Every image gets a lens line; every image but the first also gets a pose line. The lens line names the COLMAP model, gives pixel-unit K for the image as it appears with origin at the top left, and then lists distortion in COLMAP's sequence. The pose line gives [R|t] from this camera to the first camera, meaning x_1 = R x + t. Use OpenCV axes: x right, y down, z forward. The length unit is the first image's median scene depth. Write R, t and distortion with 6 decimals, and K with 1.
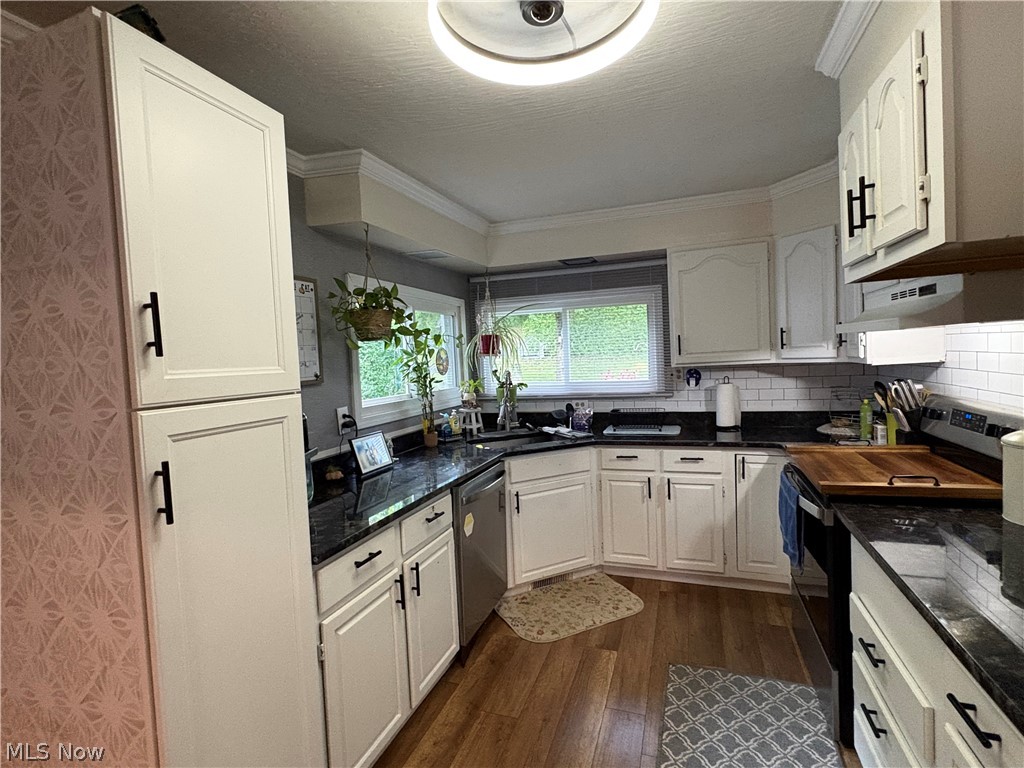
lens RADIAL K [[506.8, 0, 509.9], [0, 506.8, 385.7], [0, 0, 1]] dist [0.005821, 0.000093]
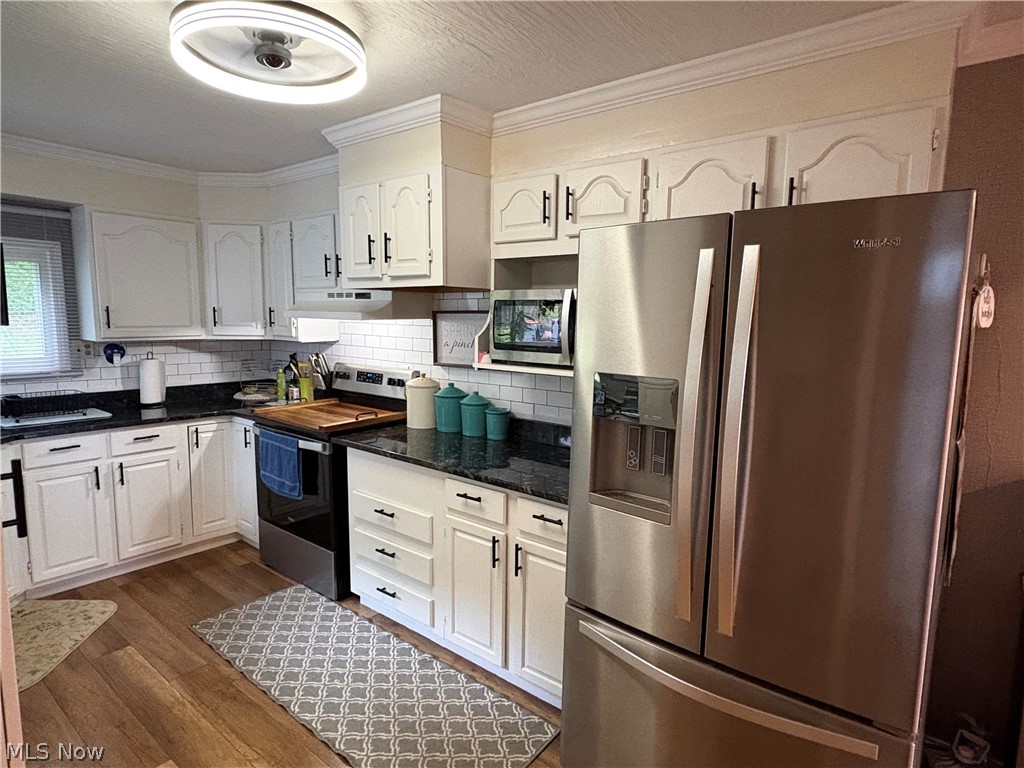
lens RADIAL K [[569.8, 0, 512.5], [0, 569.8, 385.5], [0, 0, 1]] dist [-0.002576, 0.003070]
pose [[0.318334, -0.060942, 0.946018, -0.448106], [0.023383, 0.998133, 0.056430, 0.001018], [-0.947690, 0.004157, 0.319165, -0.004882]]
